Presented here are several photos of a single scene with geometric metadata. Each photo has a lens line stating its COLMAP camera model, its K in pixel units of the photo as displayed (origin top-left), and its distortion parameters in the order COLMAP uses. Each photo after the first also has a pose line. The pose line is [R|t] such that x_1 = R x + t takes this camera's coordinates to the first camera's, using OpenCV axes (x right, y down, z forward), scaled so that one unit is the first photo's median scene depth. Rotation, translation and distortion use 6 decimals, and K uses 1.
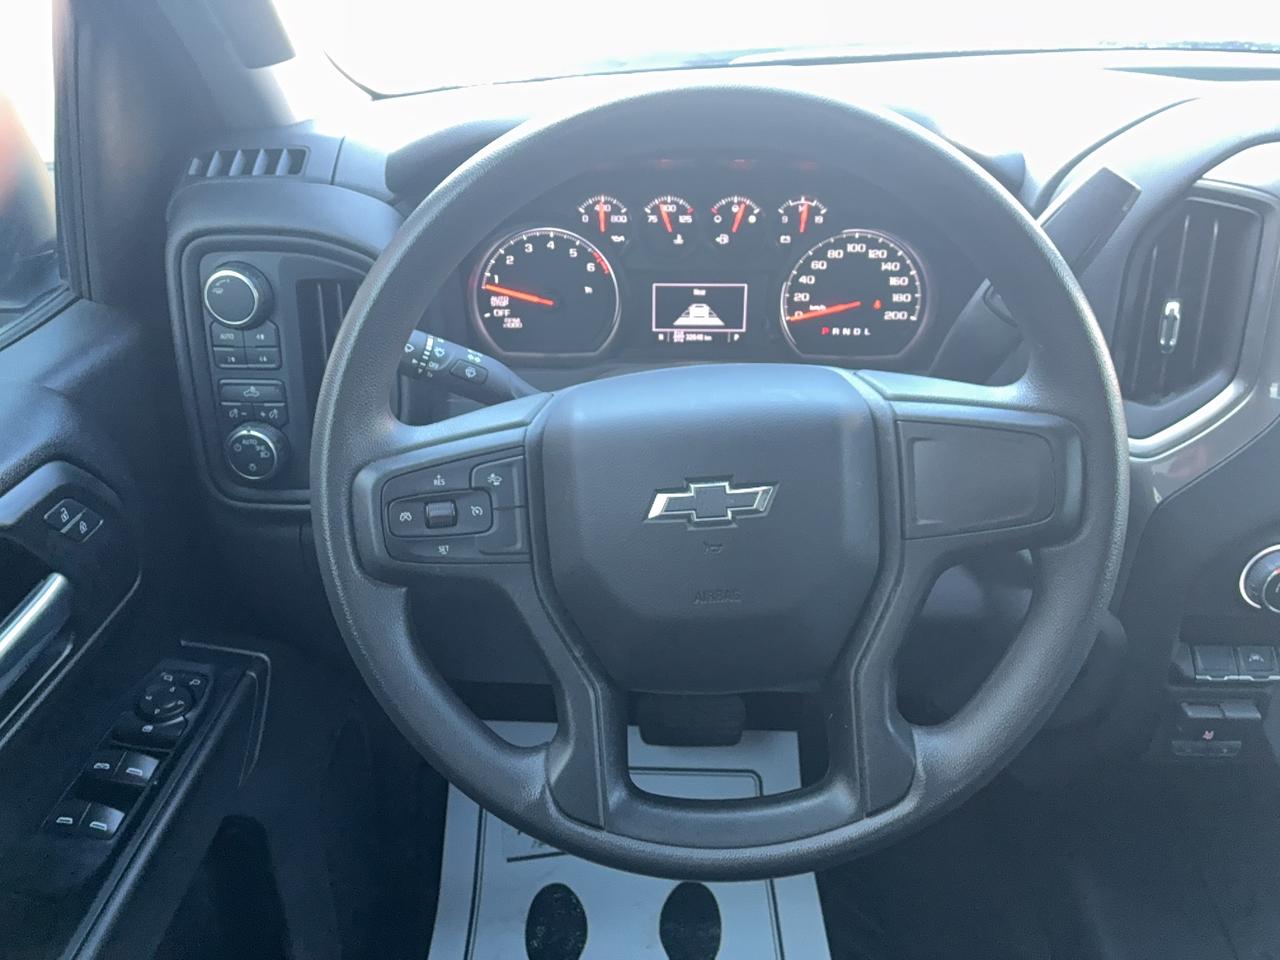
lens RADIAL K [[971.7, 0, 639.8], [0, 971.7, 456.0], [0, 0, 1]] dist [0.065537, -0.091284]
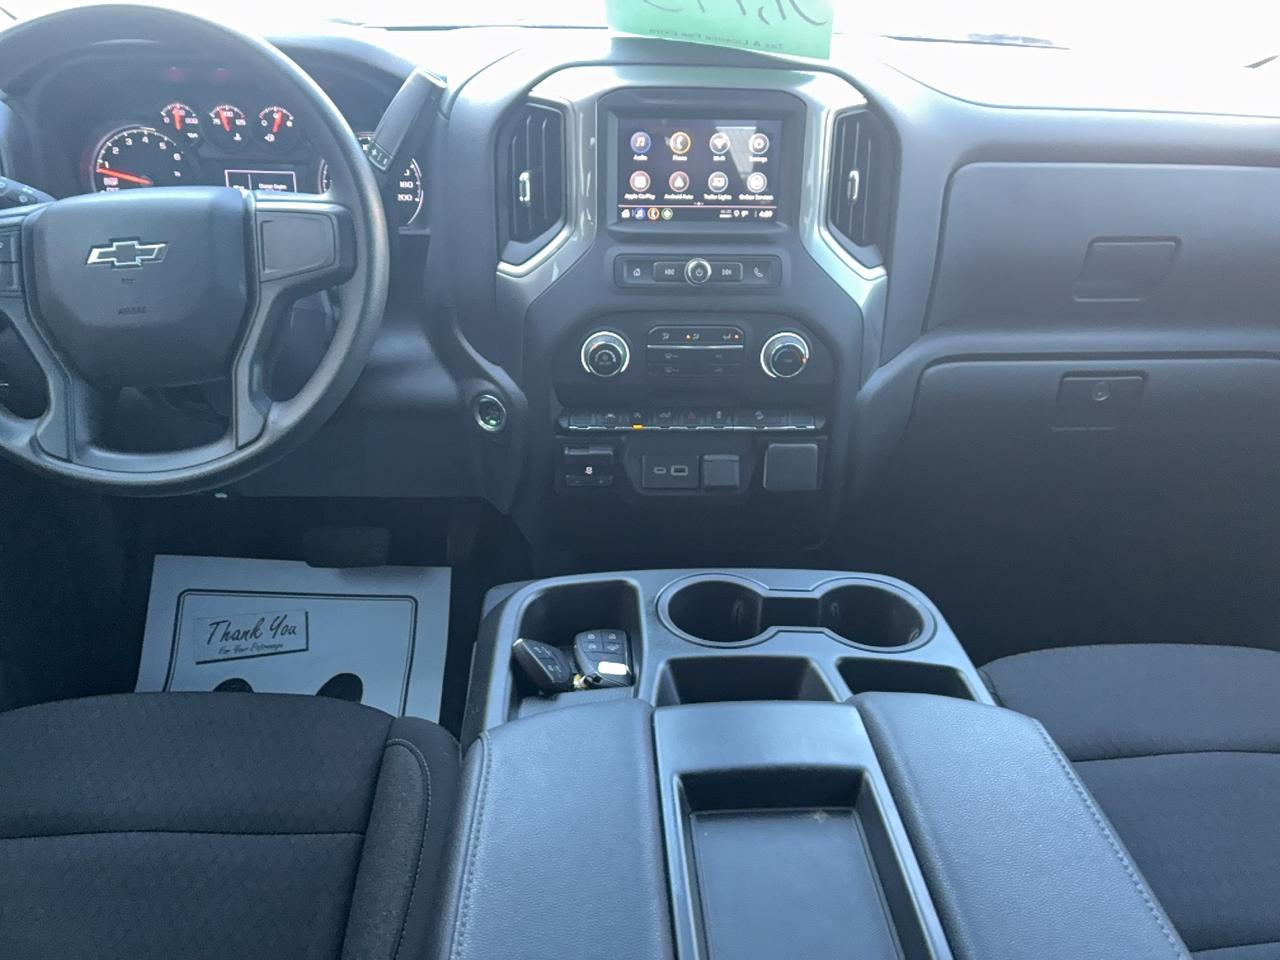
lens RADIAL K [[971.7, 0, 639.8], [0, 971.7, 456.0], [0, 0, 1]] dist [0.065537, -0.091284]
pose [[0.996314, -0.006634, 0.085522, 0.536518], [0.007636, 0.999906, -0.011389, 0.280433], [-0.085439, 0.012000, 0.996271, -0.493776]]
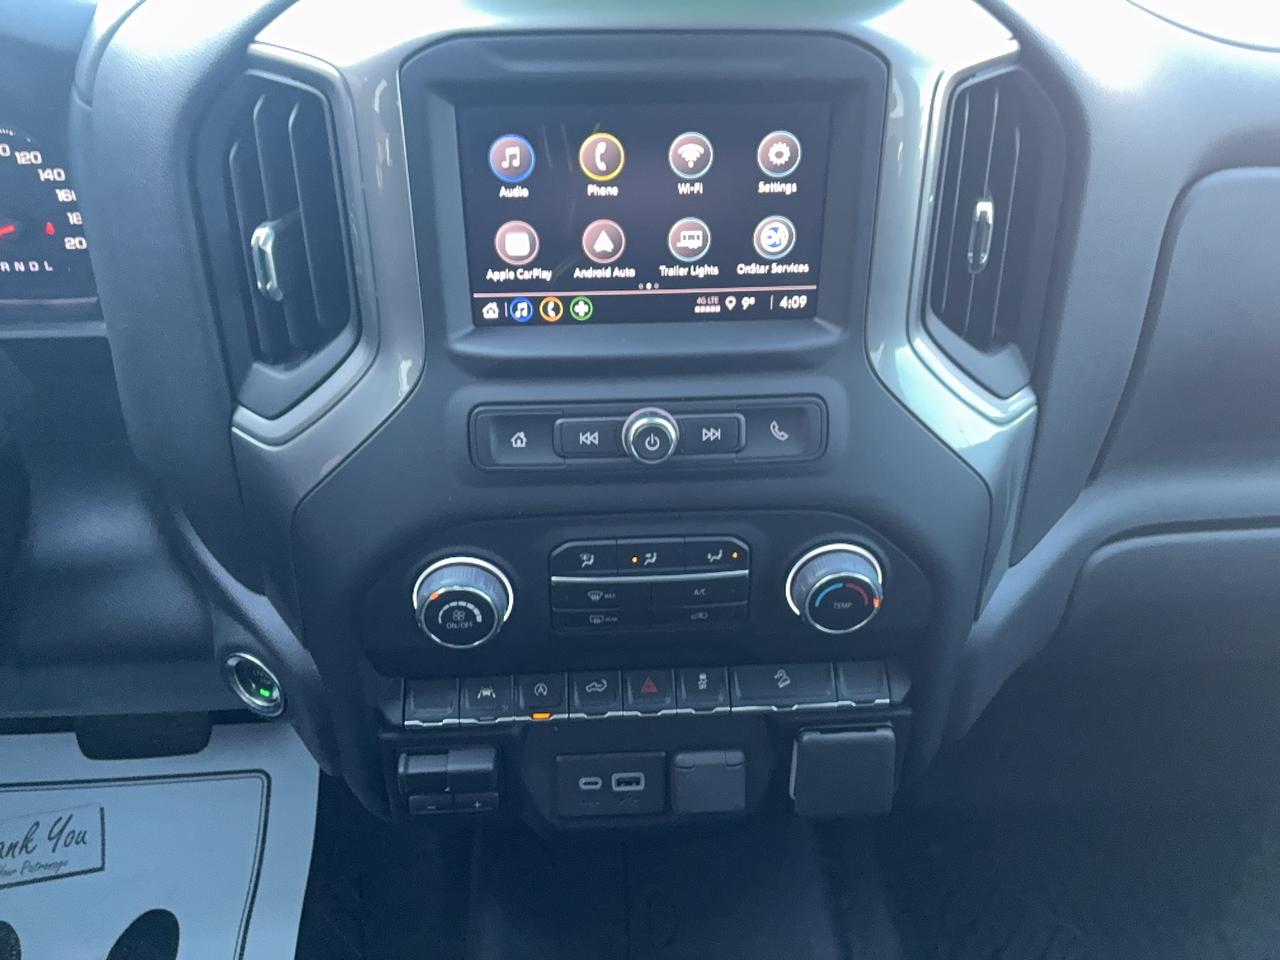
lens RADIAL K [[971.7, 0, 639.8], [0, 971.7, 456.0], [0, 0, 1]] dist [0.065537, -0.091284]
pose [[0.994848, -0.041821, 0.092348, 0.673562], [0.032598, 0.994532, 0.099219, -0.050498], [-0.095993, -0.095698, 0.990771, 0.244452]]
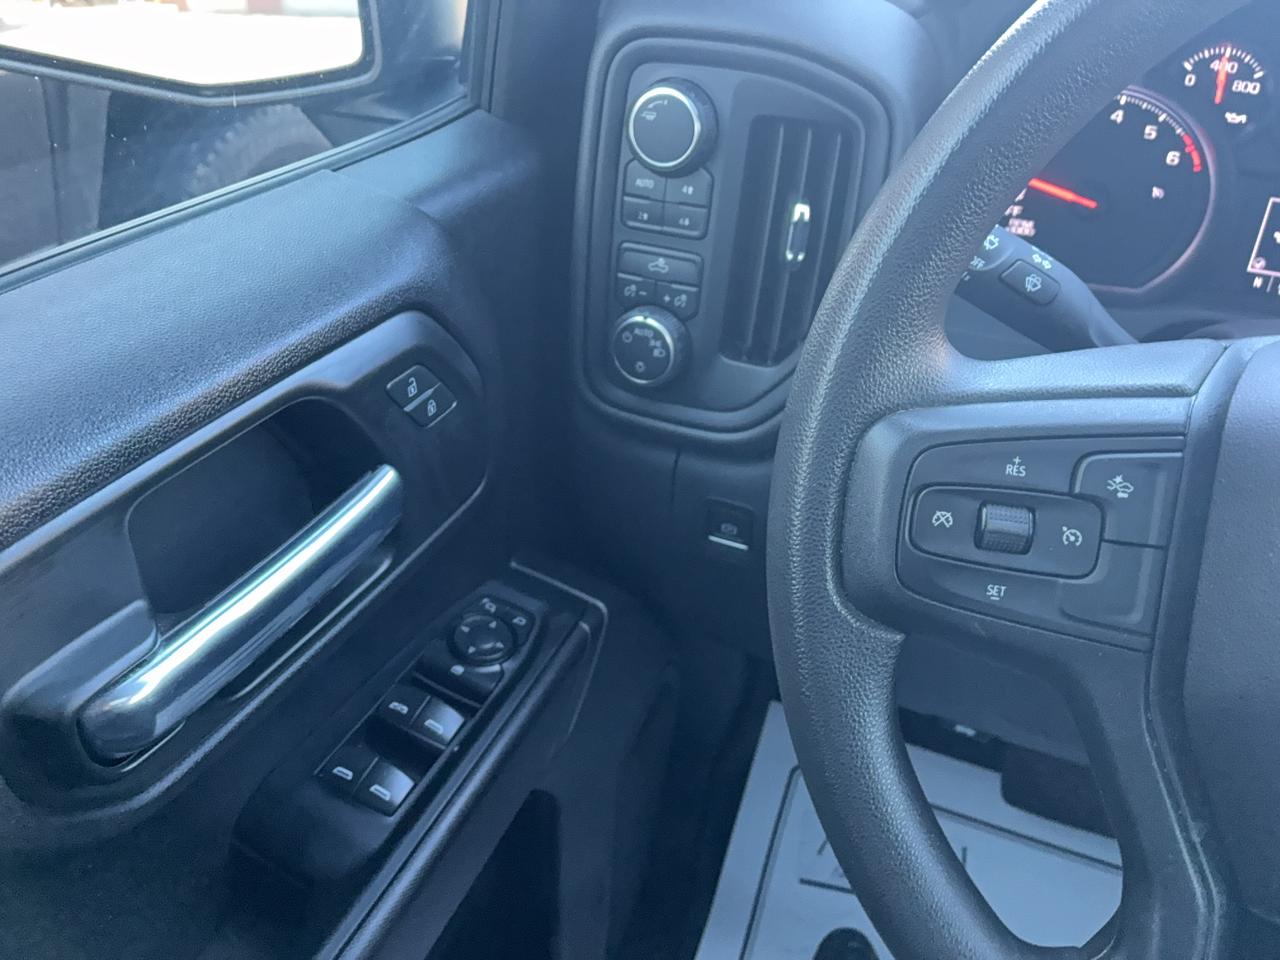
lens RADIAL K [[979.8, 0, 638.6], [0, 979.8, 457.7], [0, 0, 1]] dist [0.054652, -0.097457]
pose [[0.934749, 0.215023, -0.282860, -0.171113], [-0.193502, 0.975753, 0.102290, 0.003093], [0.297997, -0.040882, 0.953691, 0.286147]]
